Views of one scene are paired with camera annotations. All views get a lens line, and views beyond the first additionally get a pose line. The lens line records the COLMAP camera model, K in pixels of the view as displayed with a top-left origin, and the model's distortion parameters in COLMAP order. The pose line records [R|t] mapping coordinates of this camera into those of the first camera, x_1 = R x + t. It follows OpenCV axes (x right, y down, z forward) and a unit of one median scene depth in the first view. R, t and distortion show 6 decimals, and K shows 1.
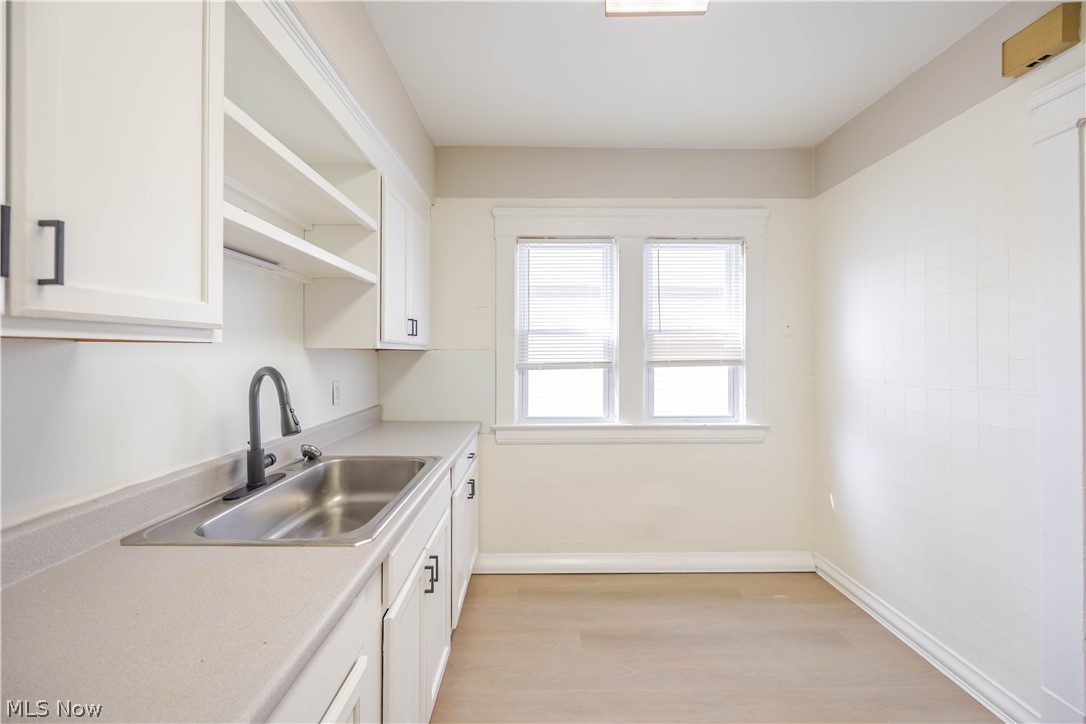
lens RADIAL K [[428.6, 0, 539.1], [0, 428.6, 355.9], [0, 0, 1]] dist [-0.002050, -0.000193]
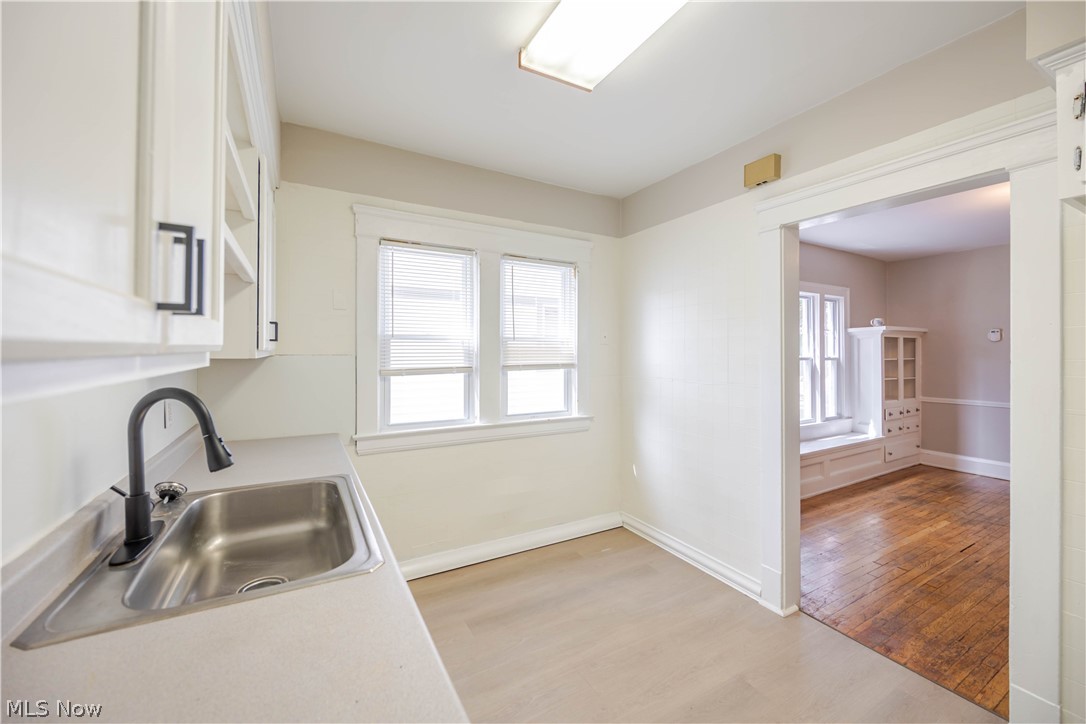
lens RADIAL K [[430.5, 0, 535.2], [0, 430.5, 354.6], [0, 0, 1]] dist [-0.000653, -0.000106]
pose [[0.874511, 0.000286, 0.485006, -0.215433], [-0.001823, 0.999995, 0.002699, -0.019423], [-0.485002, -0.003244, 0.874507, -0.014153]]
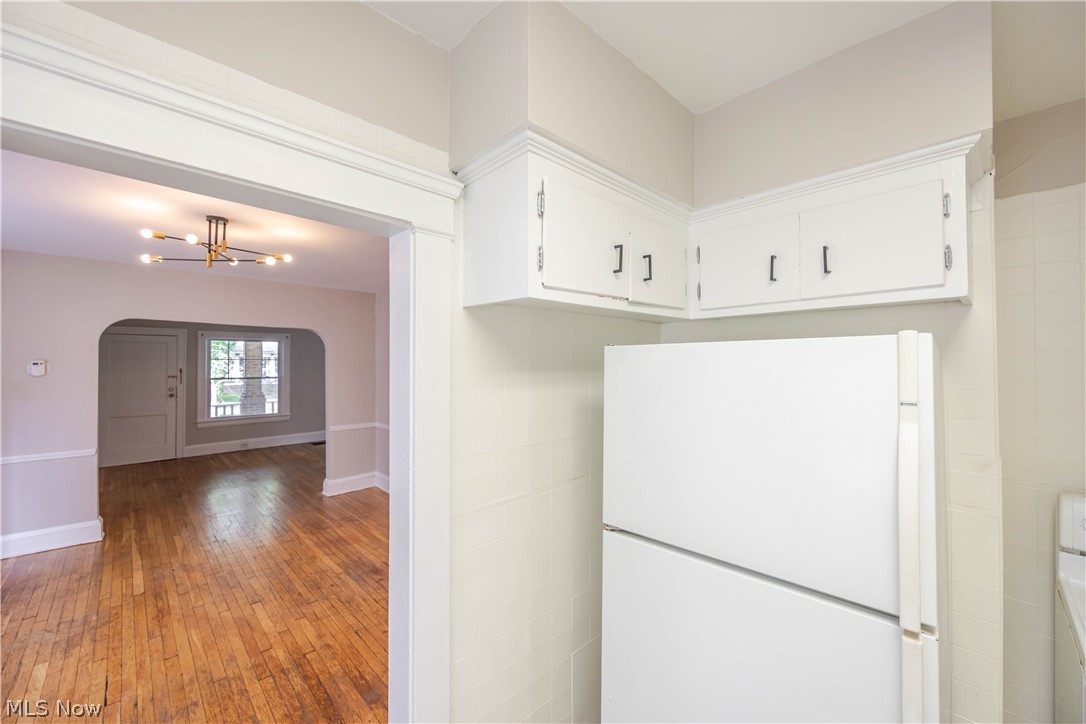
lens RADIAL K [[428.6, 0, 539.1], [0, 428.6, 355.9], [0, 0, 1]] dist [-0.002050, -0.000193]
pose [[-0.686229, 0.009098, 0.727329, 0.213708], [-0.003071, 0.999877, -0.015404, -0.127434], [-0.727379, -0.012805, -0.686116, 0.407888]]
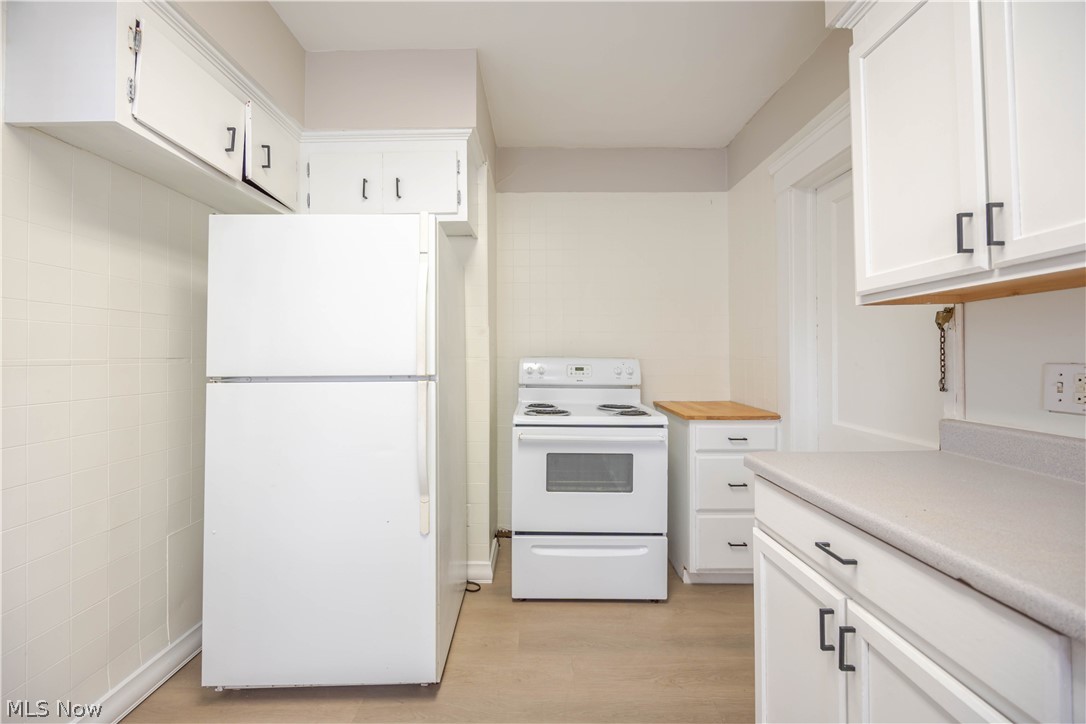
lens RADIAL K [[422.4, 0, 533.9], [0, 422.4, 353.7], [0, 0, 1]] dist [-0.002174, -0.000206]
pose [[-0.999883, 0.001410, 0.015229, 0.099851], [0.001245, 0.999940, -0.010891, 0.048653], [-0.015243, -0.010871, -0.999825, 0.542157]]
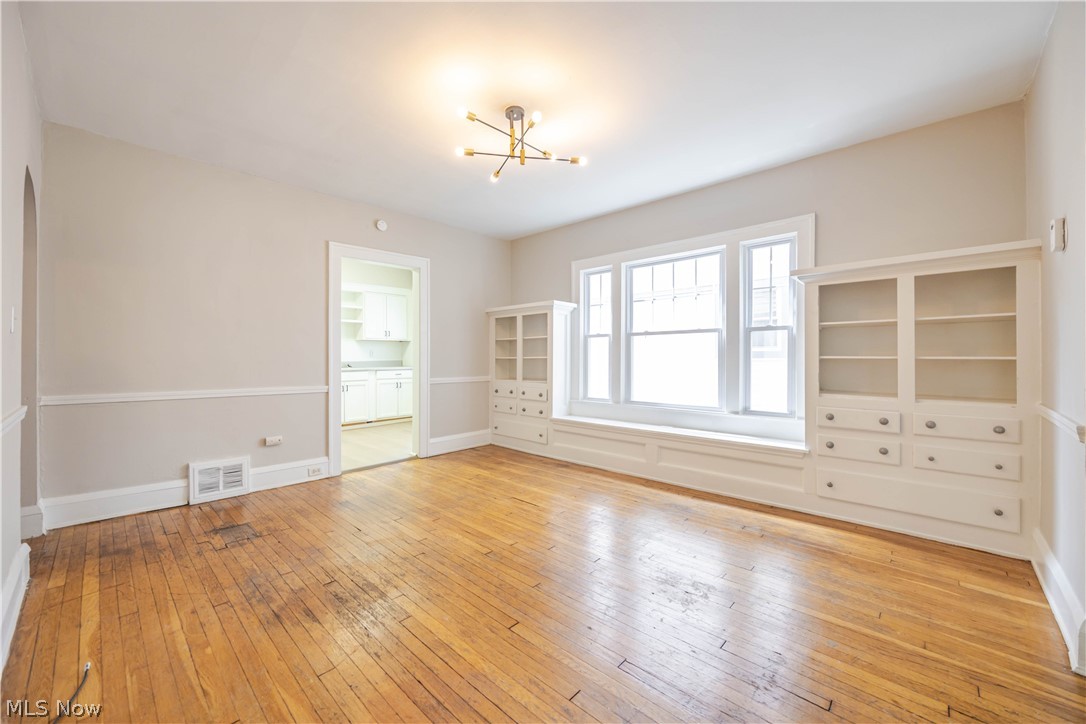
lens RADIAL K [[422.4, 0, 533.9], [0, 422.4, 353.7], [0, 0, 1]] dist [-0.002174, -0.000206]
pose [[0.714810, -0.005204, -0.699300, 2.272427], [0.003867, 0.999986, -0.003489, 0.083819], [0.699308, -0.000210, 0.714820, -0.418734]]
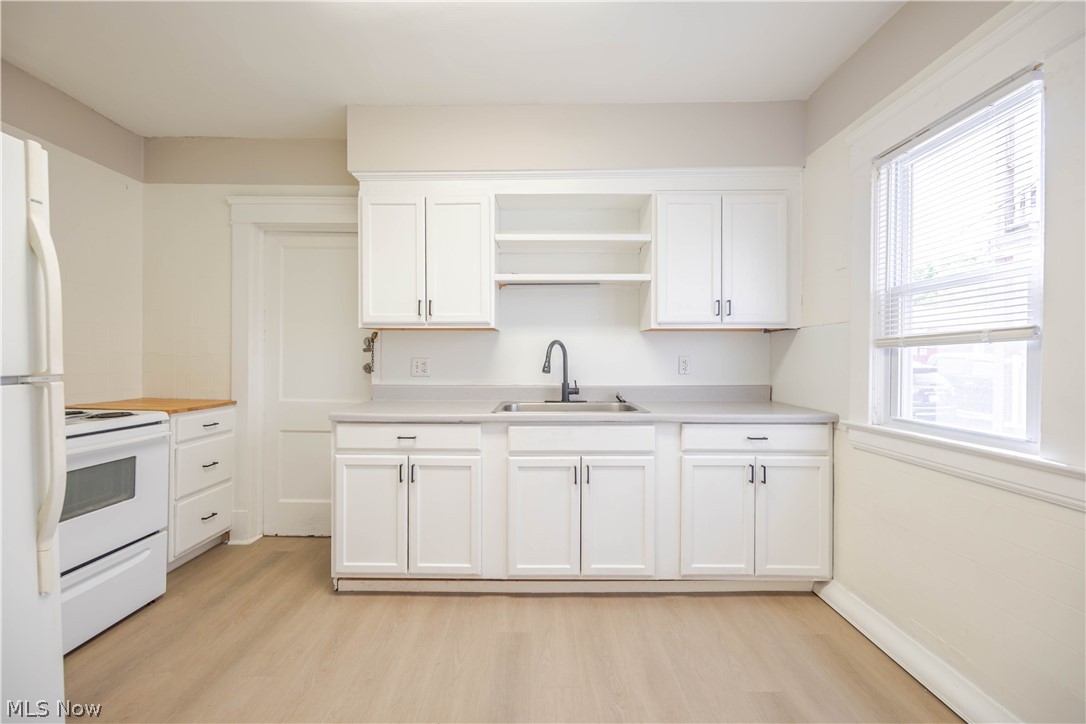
lens RADIAL K [[422.4, 0, 533.9], [0, 422.4, 353.7], [0, 0, 1]] dist [-0.002174, -0.000206]
pose [[-0.022575, -0.010684, -0.999688, 0.652436], [-0.005106, 0.999931, -0.010572, 0.053266], [0.999732, 0.004865, -0.022628, 0.458001]]
